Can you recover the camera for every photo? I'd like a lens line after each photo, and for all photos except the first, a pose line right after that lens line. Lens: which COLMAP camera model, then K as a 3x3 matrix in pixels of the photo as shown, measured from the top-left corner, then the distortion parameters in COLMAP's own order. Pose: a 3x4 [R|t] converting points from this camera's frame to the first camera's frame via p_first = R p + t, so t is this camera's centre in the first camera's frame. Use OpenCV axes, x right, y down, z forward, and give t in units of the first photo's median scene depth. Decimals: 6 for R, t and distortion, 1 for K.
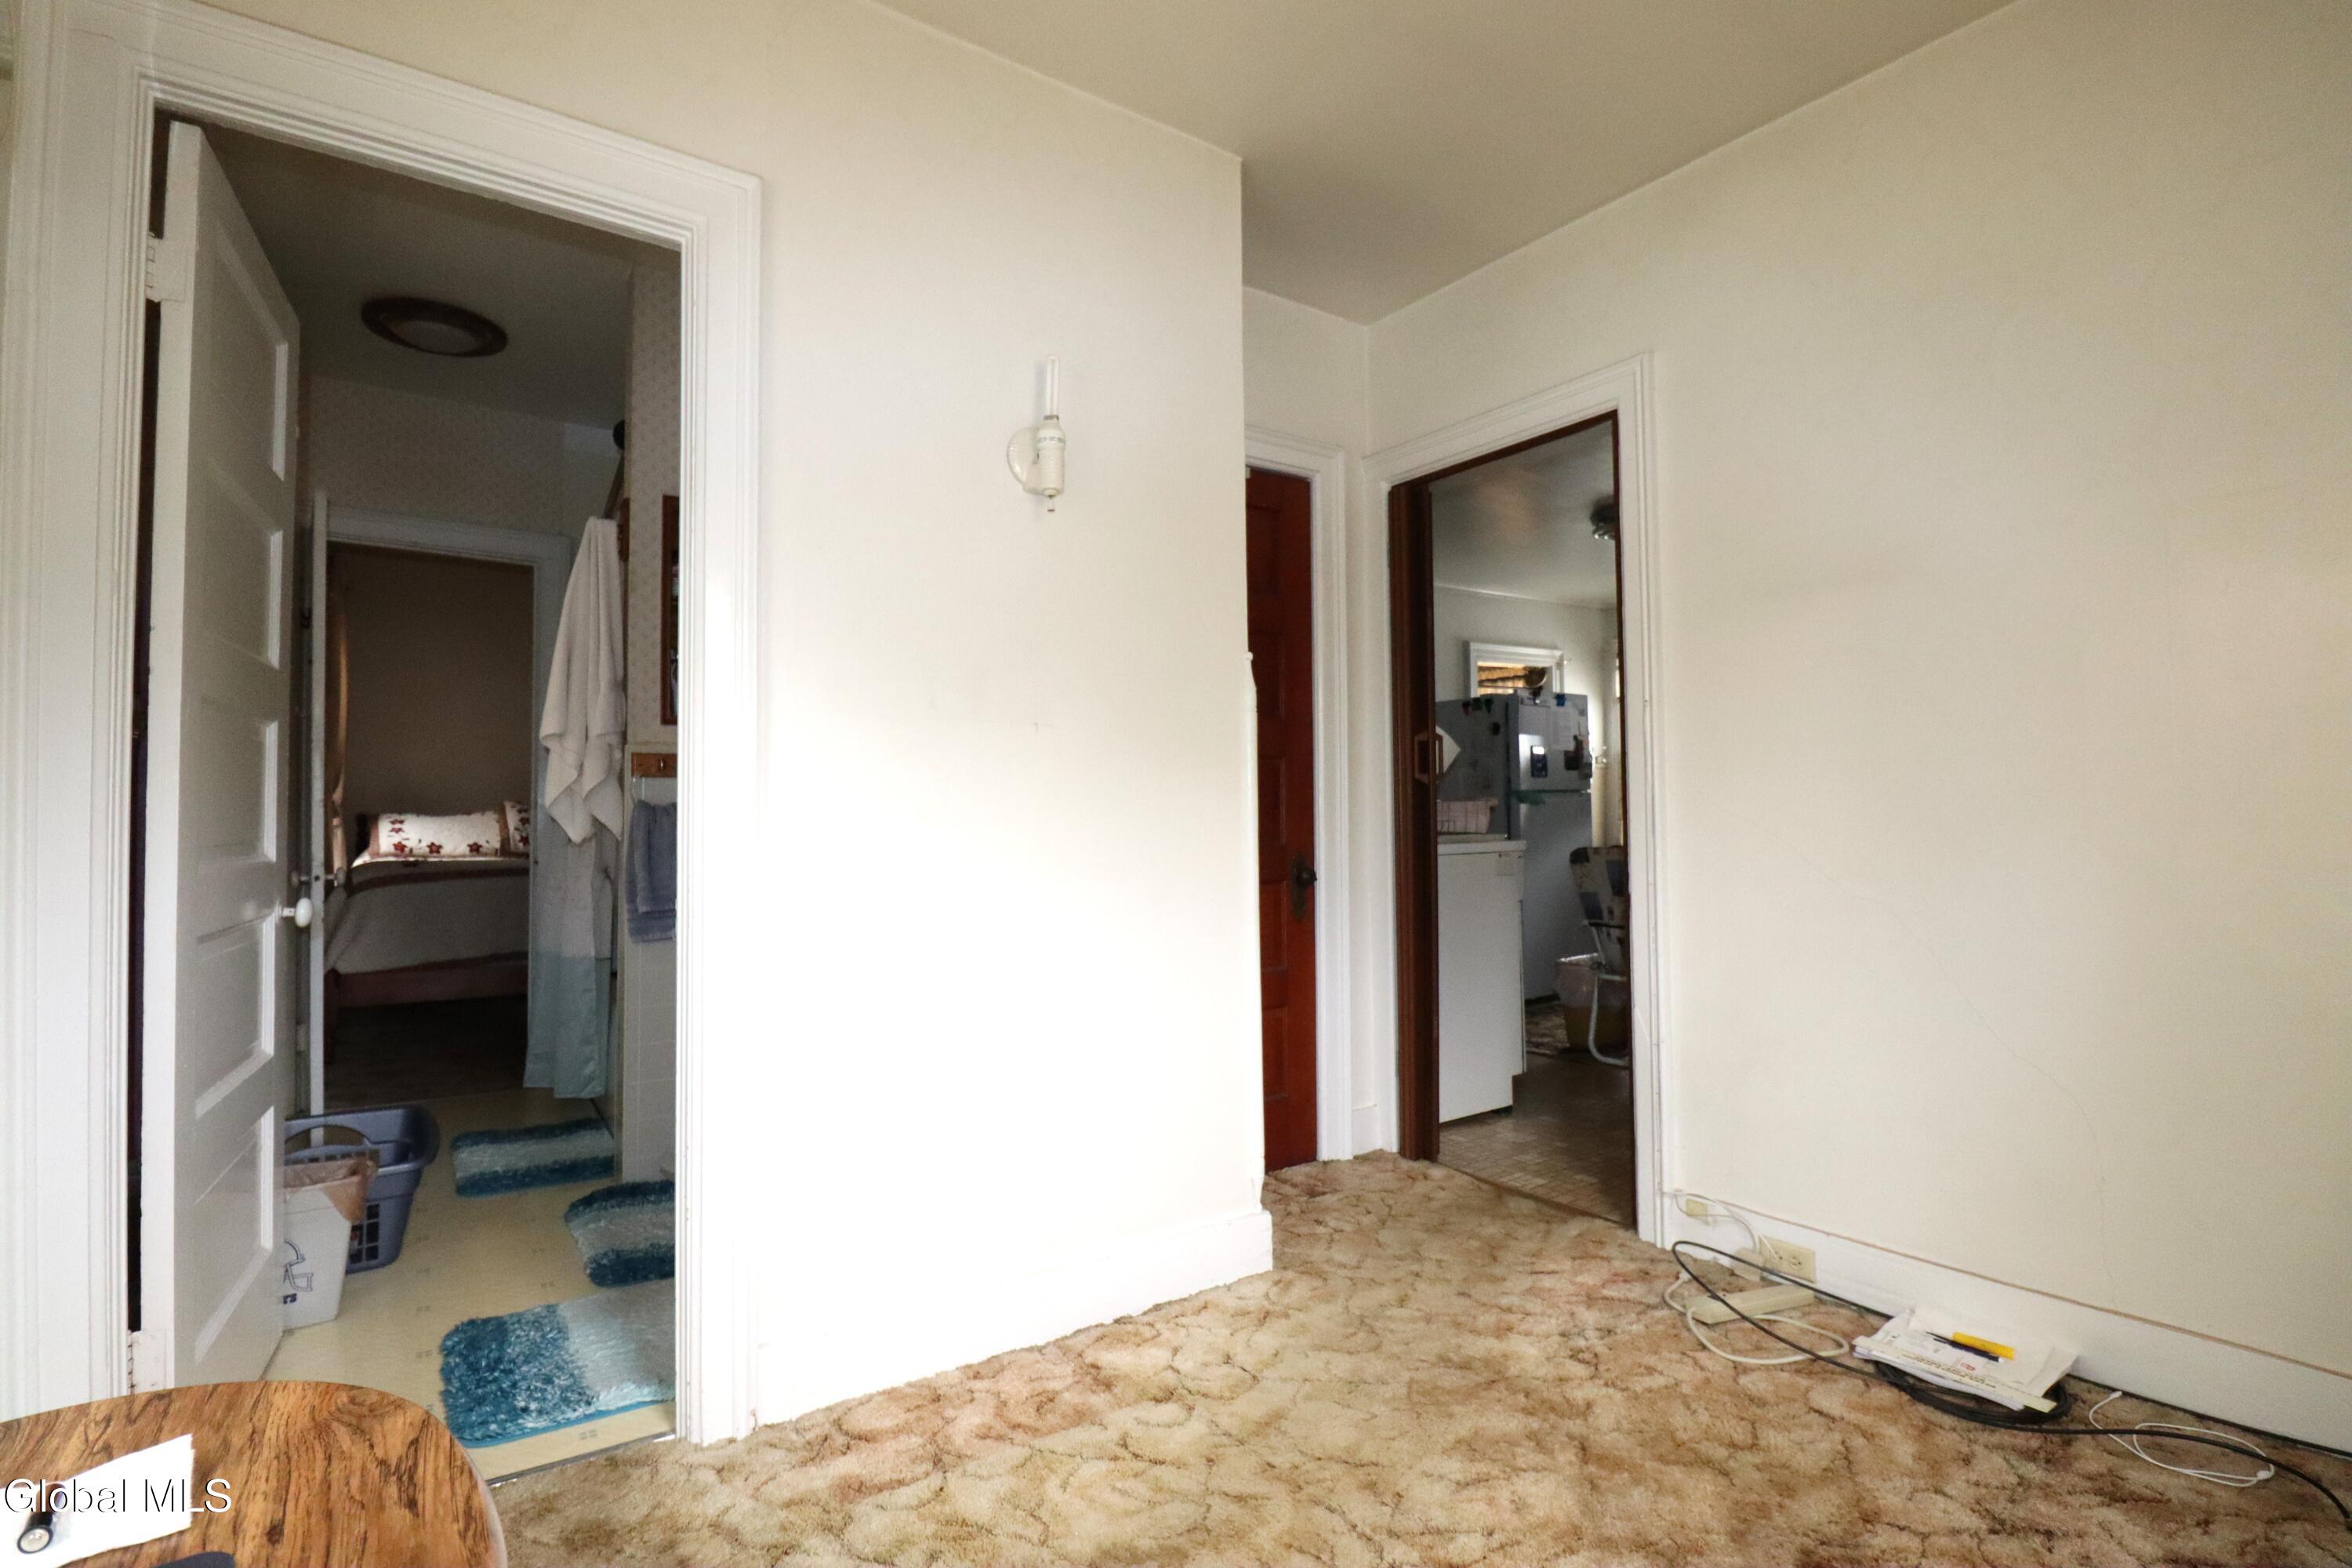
lens RADIAL K [[1097.7, 0, 1177.4], [0, 1097.7, 779.9], [0, 0, 1]] dist [-0.006142, -0.011711]
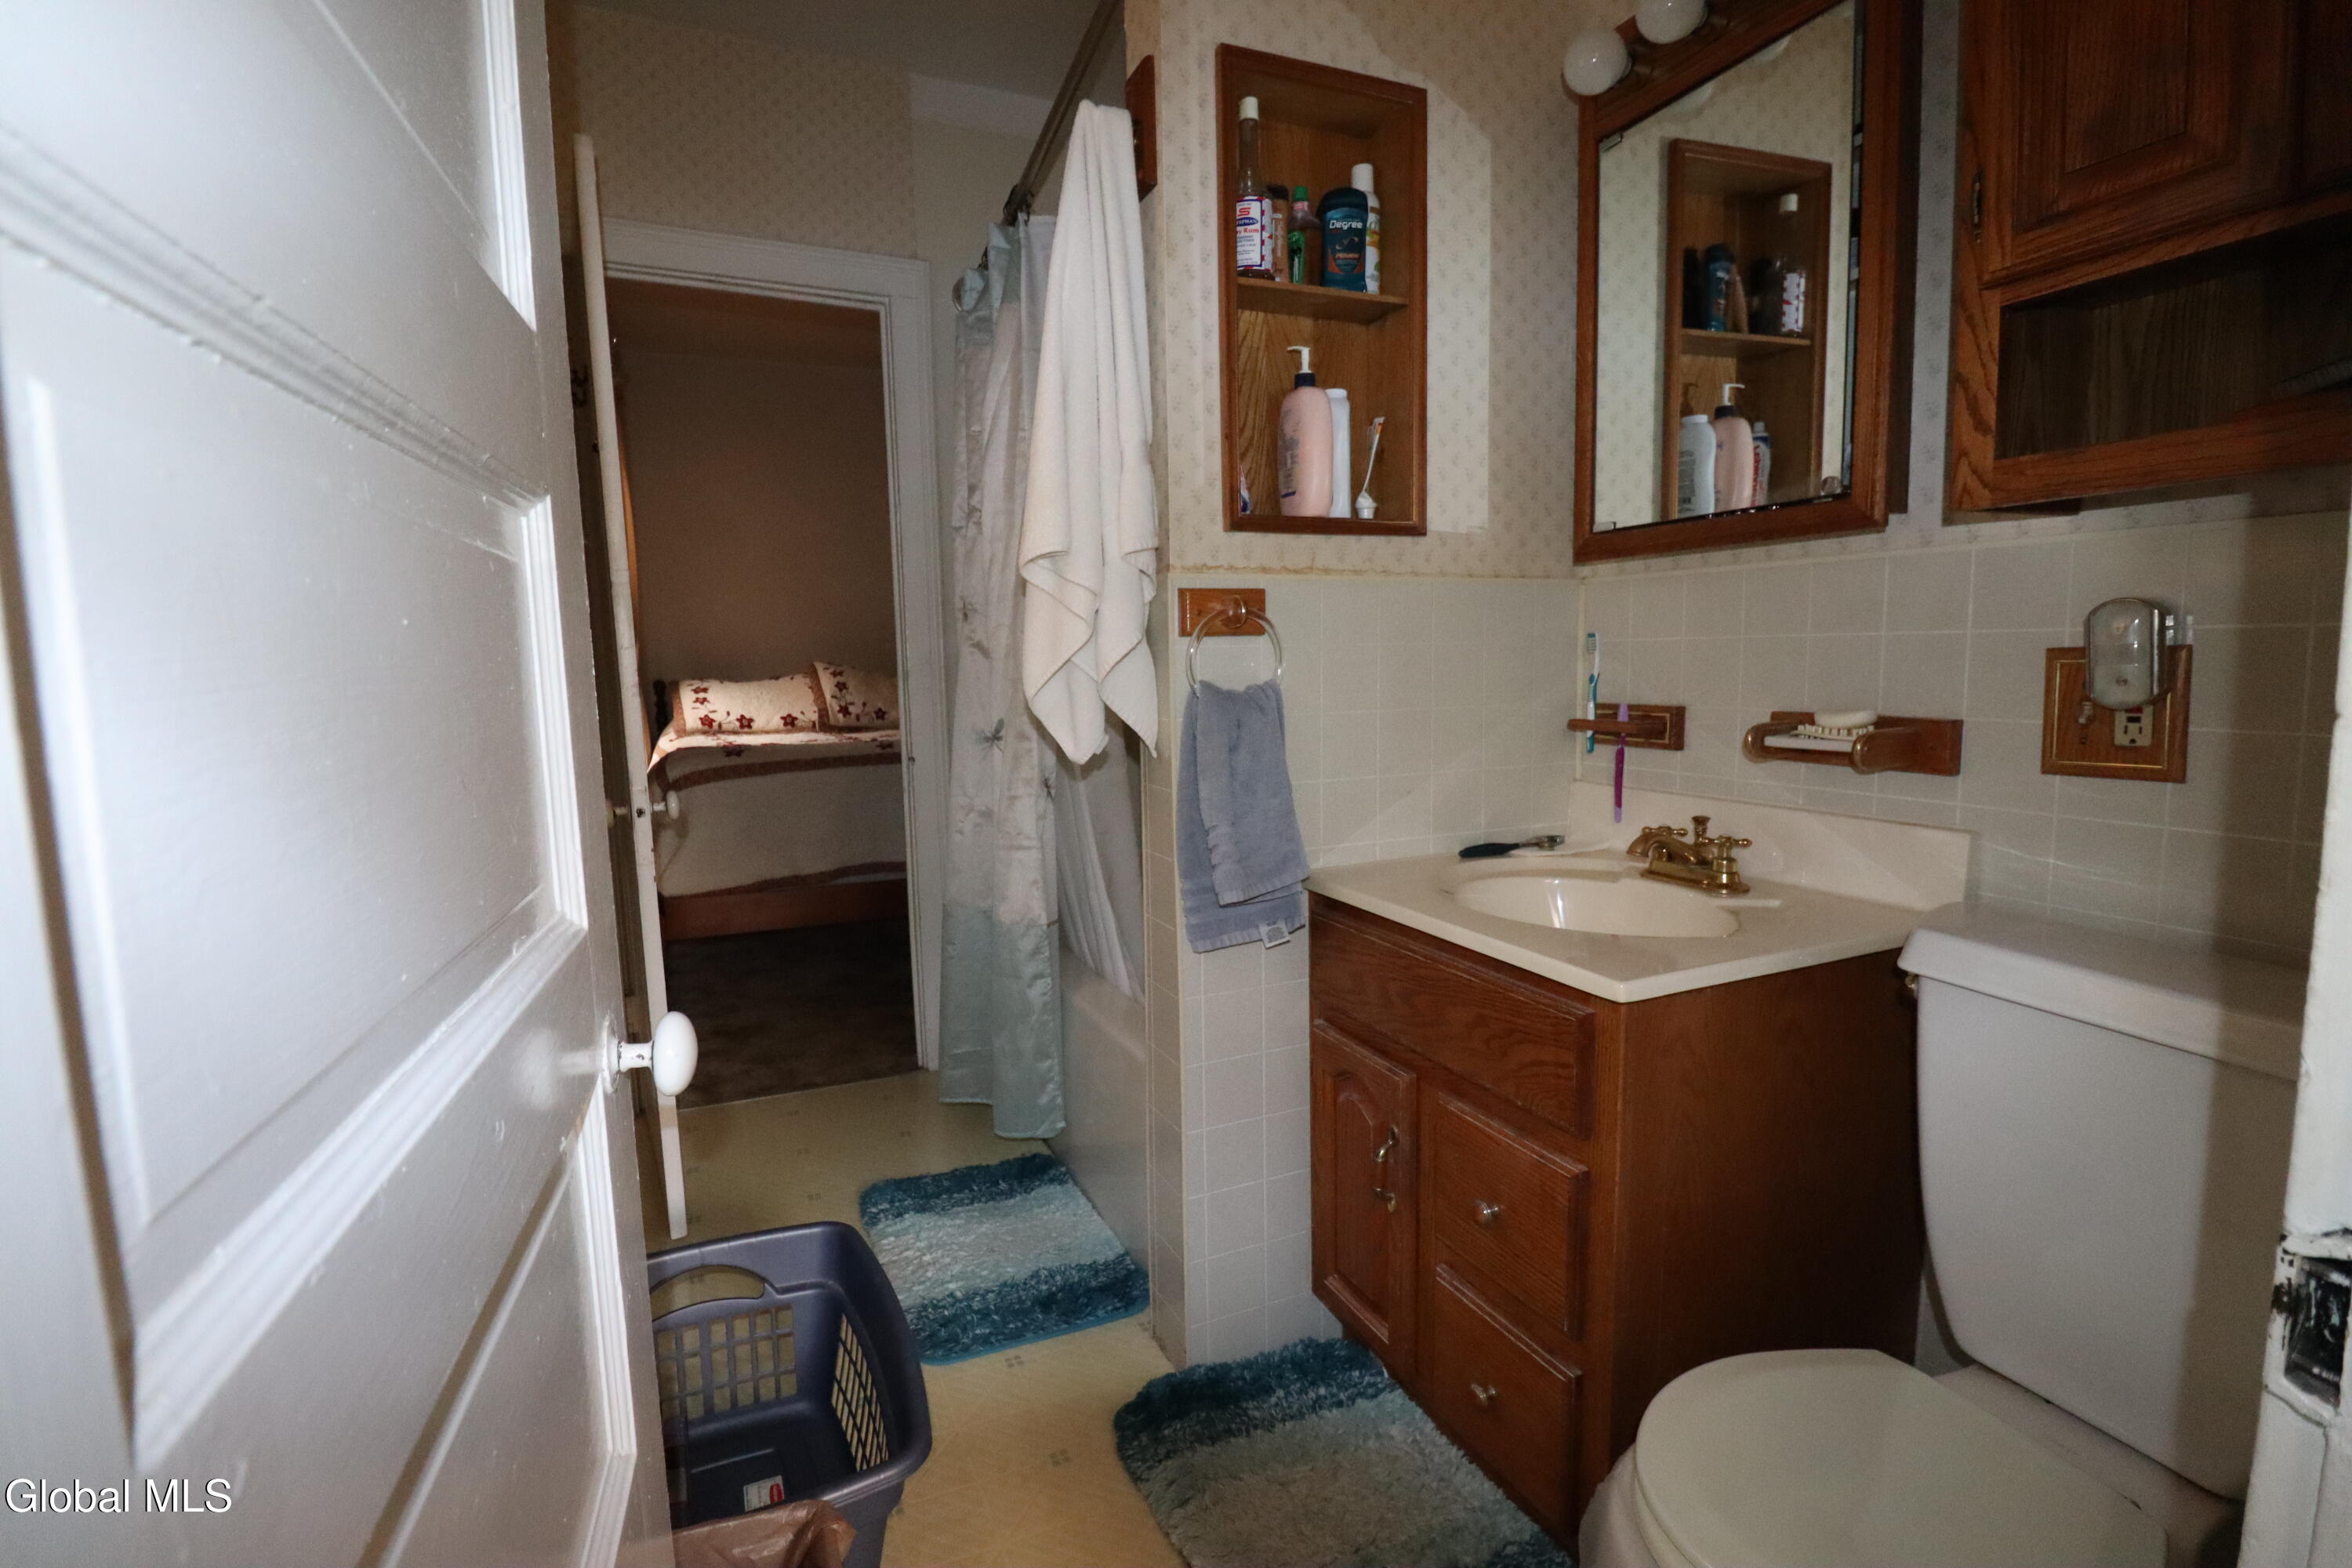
lens RADIAL K [[1097.7, 0, 1171.9], [0, 1097.7, 789.9], [0, 0, 1]] dist [-0.006142, -0.011711]
pose [[0.981860, 0.006273, -0.189504, -0.293790], [0.023023, 0.988113, 0.151996, -0.007163], [0.188205, -0.153602, 0.970044, 0.355498]]
